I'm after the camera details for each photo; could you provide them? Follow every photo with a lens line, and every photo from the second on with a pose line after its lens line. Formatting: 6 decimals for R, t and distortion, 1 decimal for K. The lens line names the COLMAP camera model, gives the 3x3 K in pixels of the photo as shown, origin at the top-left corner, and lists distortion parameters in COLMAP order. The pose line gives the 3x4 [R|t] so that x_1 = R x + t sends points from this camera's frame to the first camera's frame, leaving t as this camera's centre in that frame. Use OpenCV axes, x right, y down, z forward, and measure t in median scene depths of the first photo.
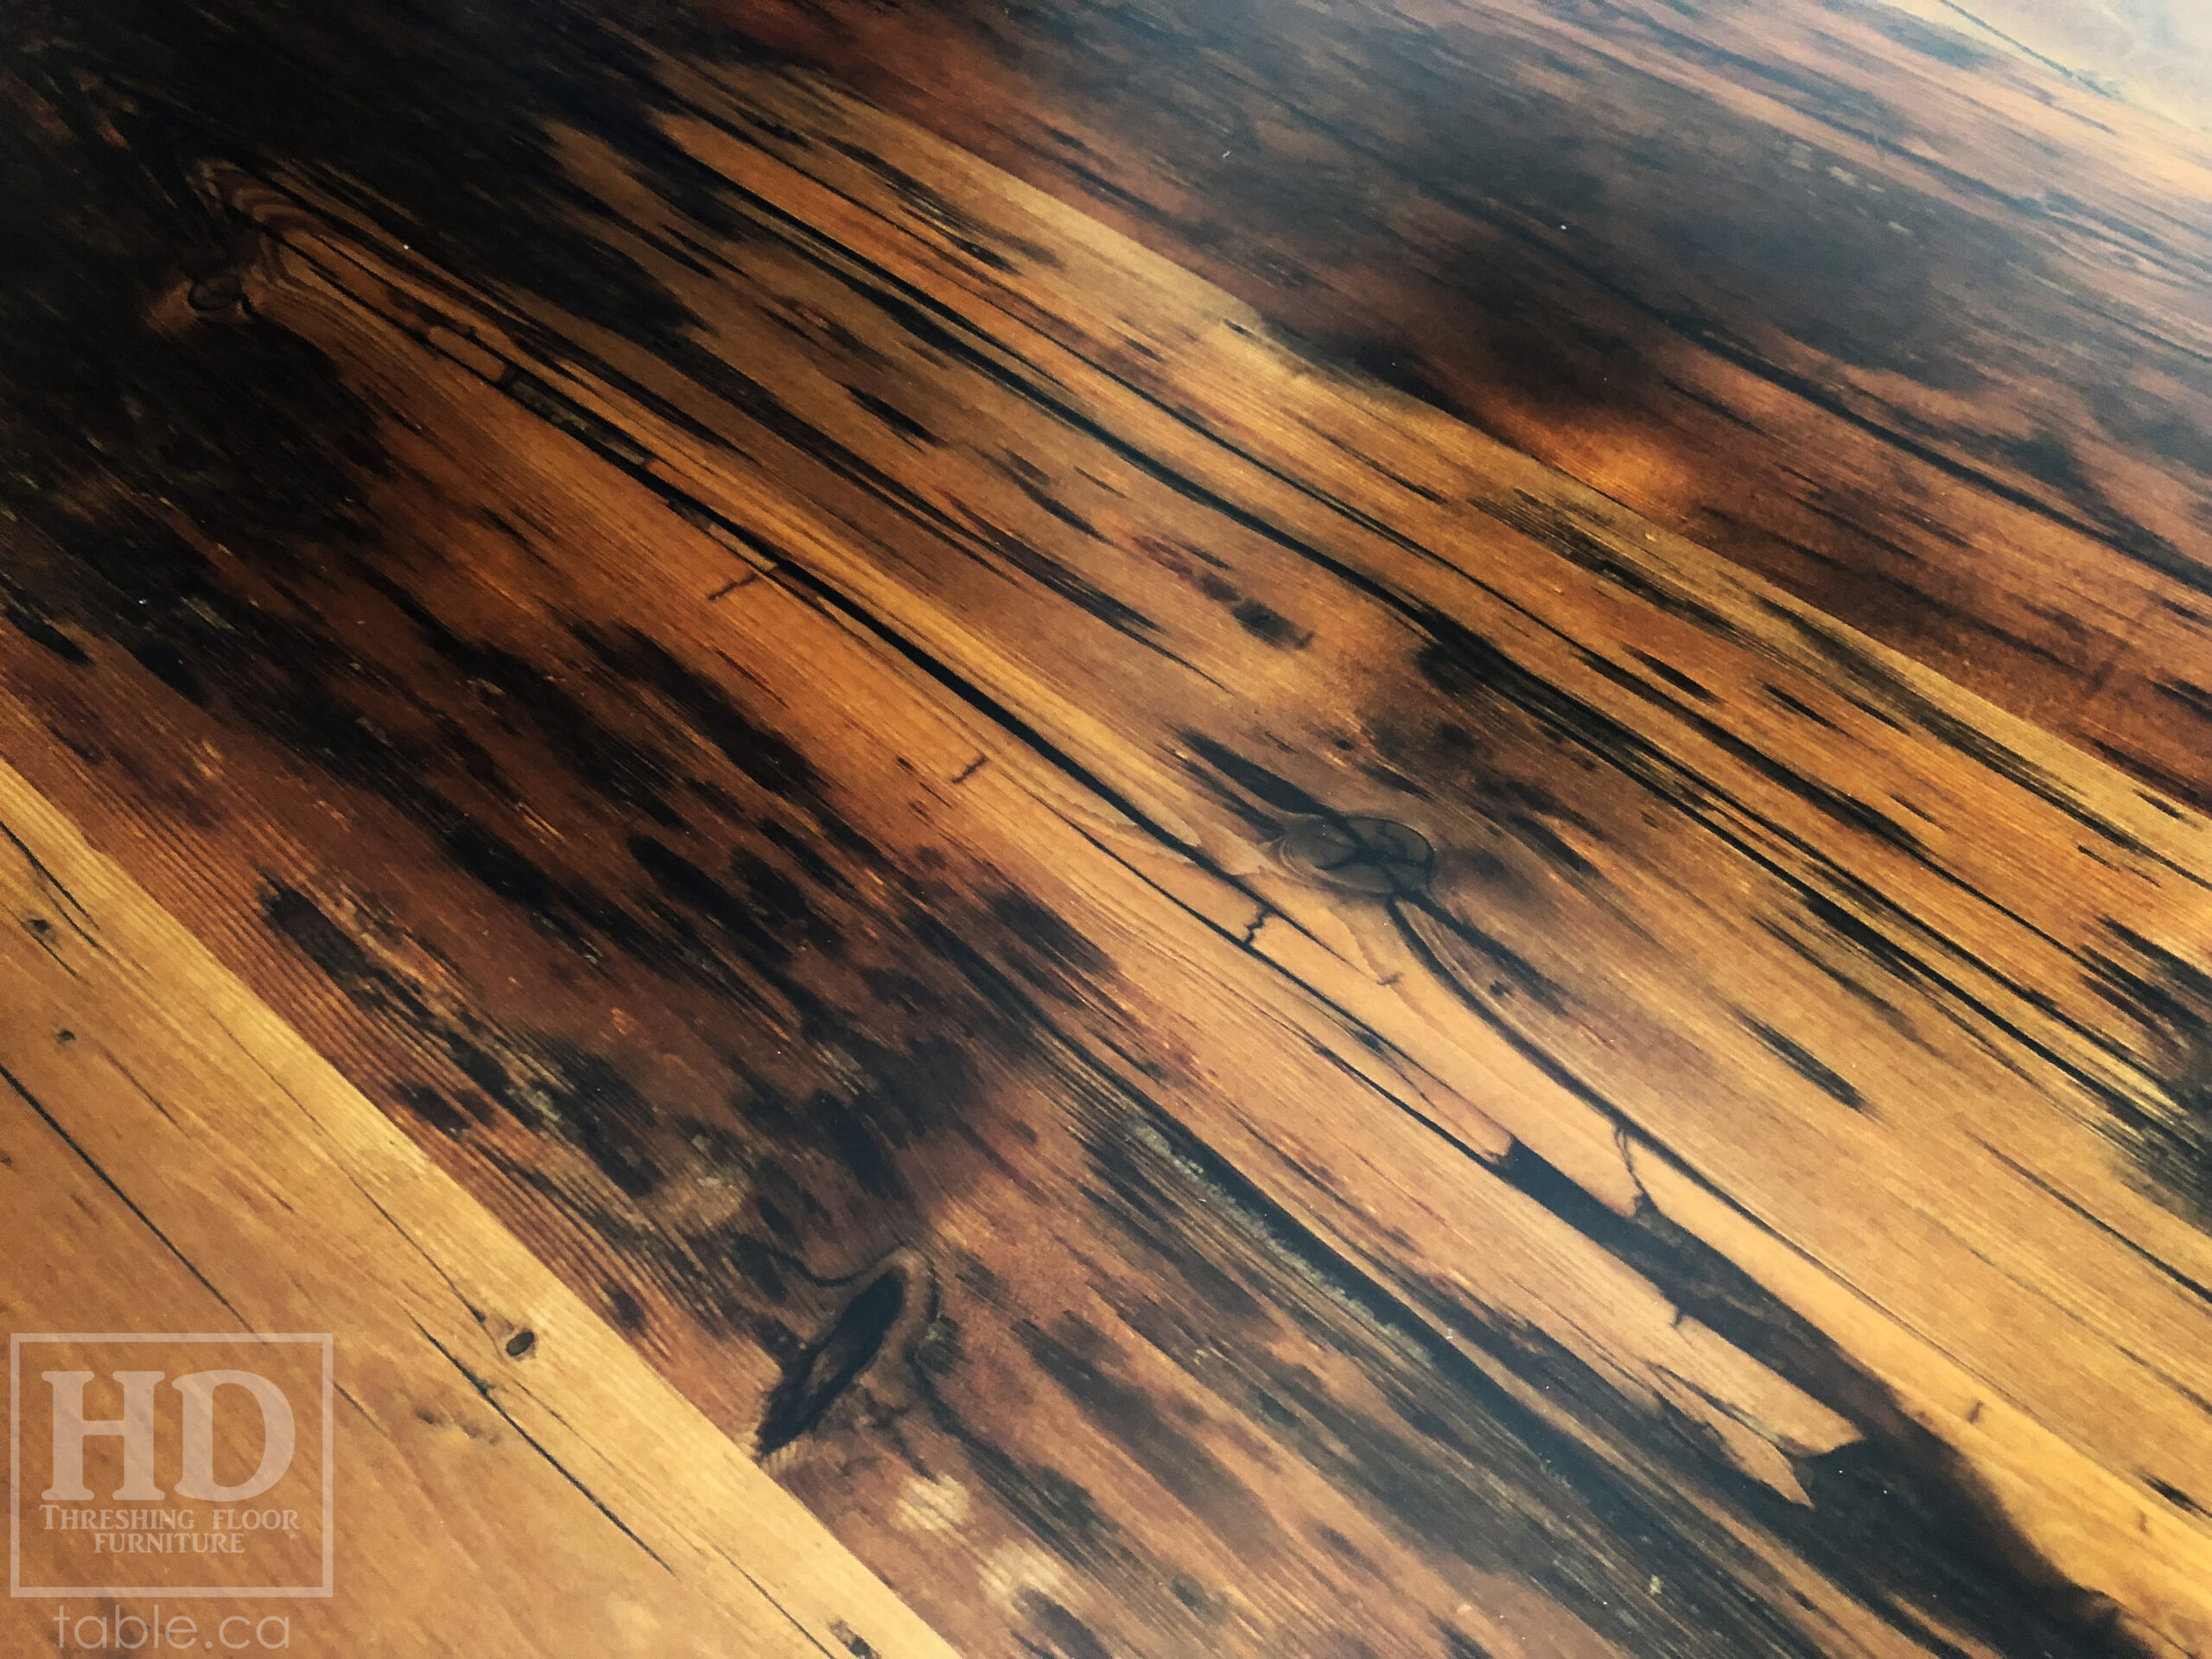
lens RADIAL K [[1828.9, 0, 1094.4], [0, 1828.9, 815.6], [0, 0, 1]] dist [0.032458, -0.033703]
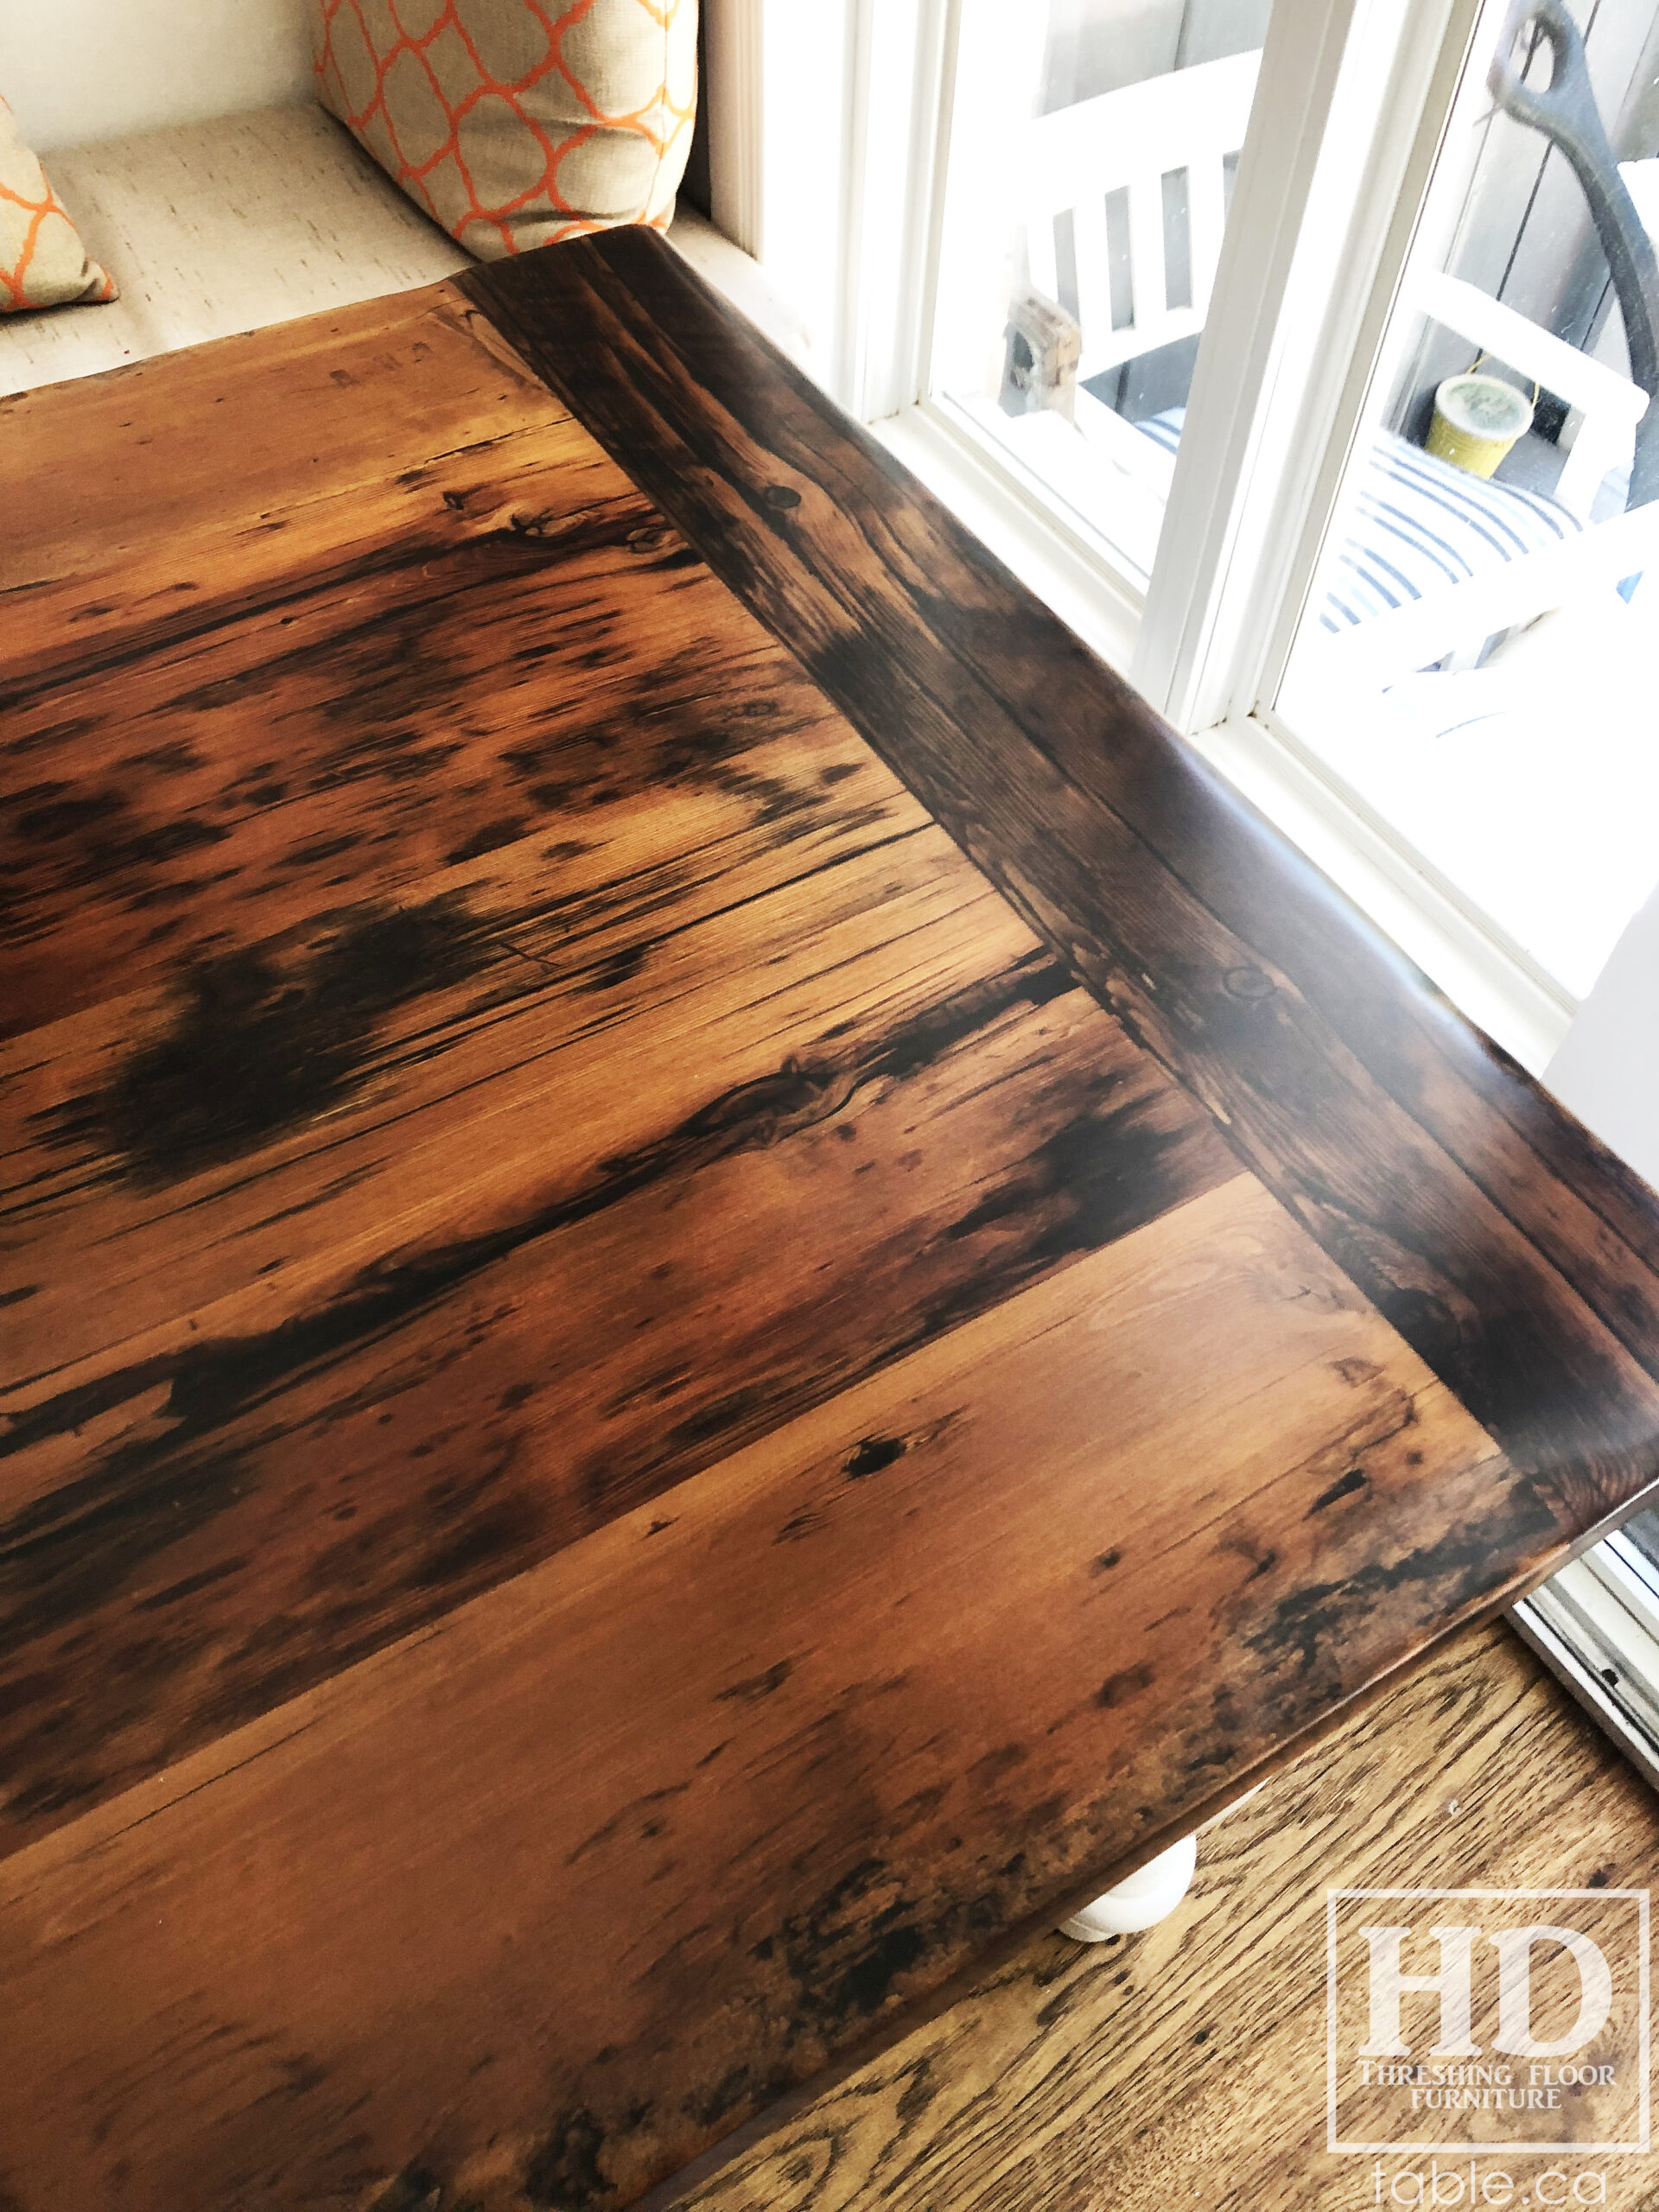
lens RADIAL K [[1828.9, 0, 870.0], [0, 1828.9, 1084.2], [0, 0, 1]] dist [0.032458, -0.033703]
pose [[0.305657, -0.779542, 0.546706, -0.160767], [0.741629, 0.555016, 0.376755, -0.028408], [-0.597127, 0.290295, 0.747775, -0.849203]]
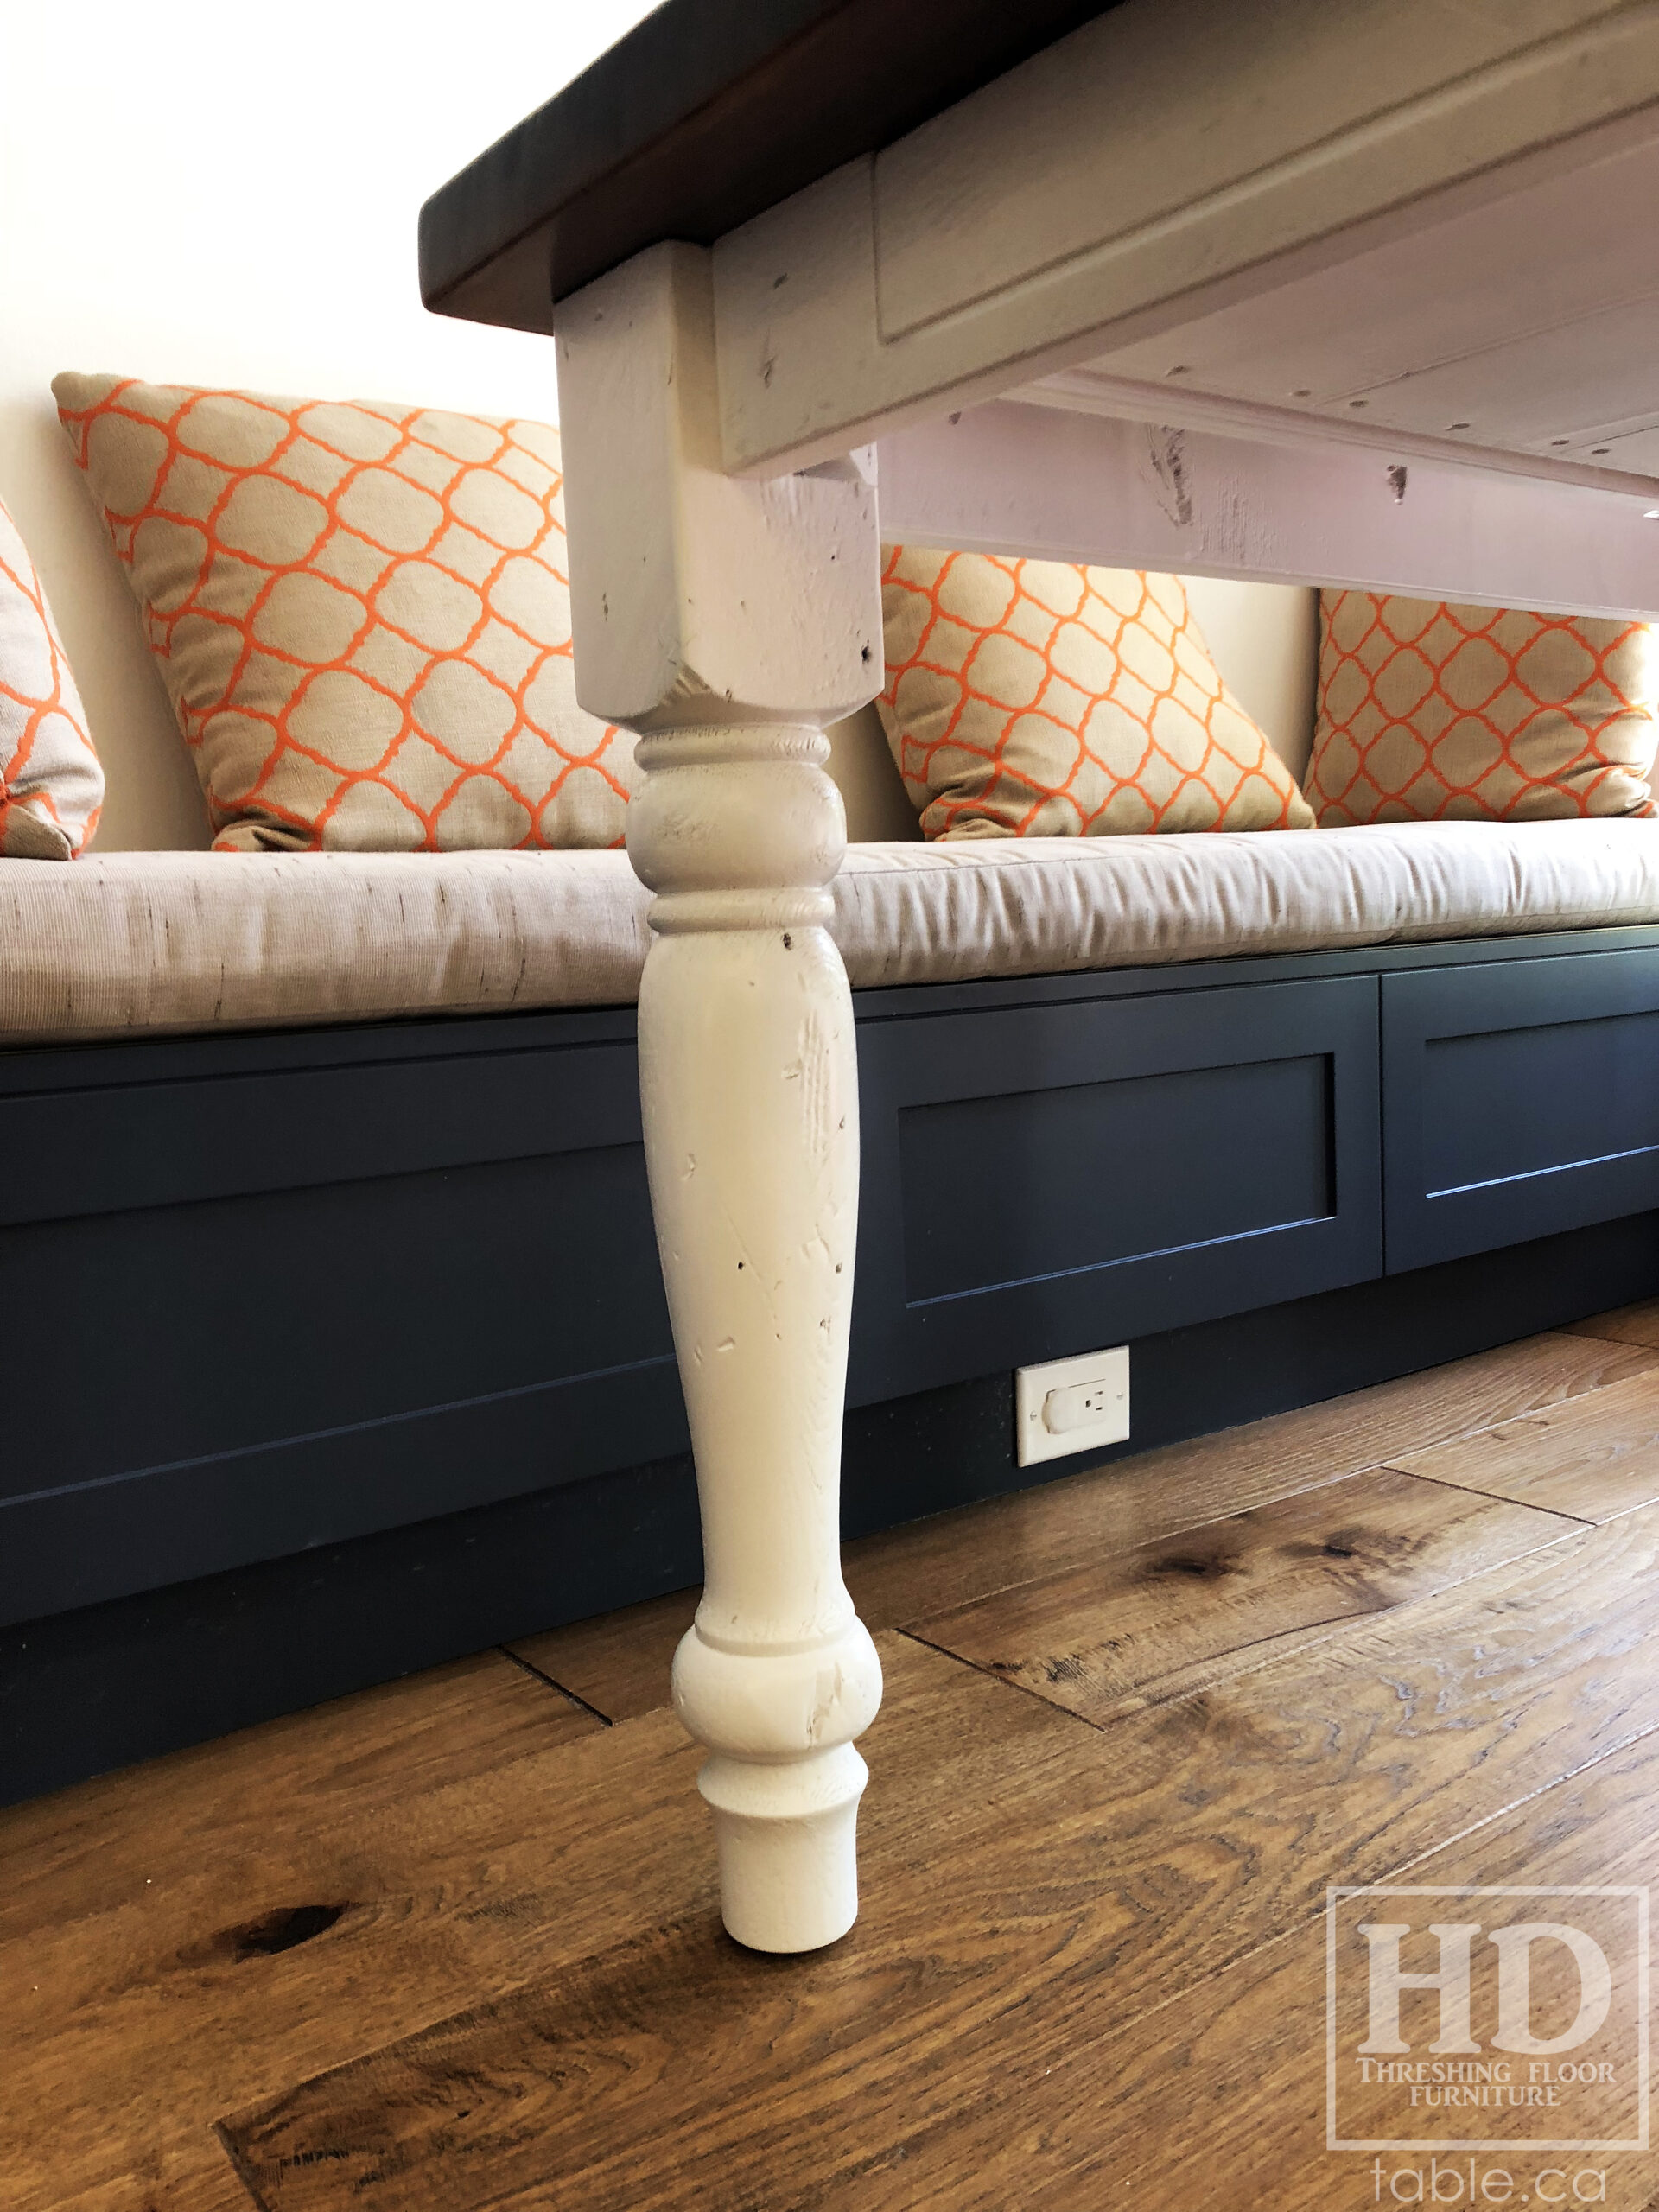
lens RADIAL K [[1828.9, 0, 831.0], [0, 1828.9, 1082.8], [0, 0, 1]] dist [0.032458, -0.033703]
pose [[0.229409, -0.145843, 0.962342, -3.274101], [0.807747, 0.580170, -0.104631, -0.869443], [-0.543062, 0.801332, 0.250900, 2.631240]]
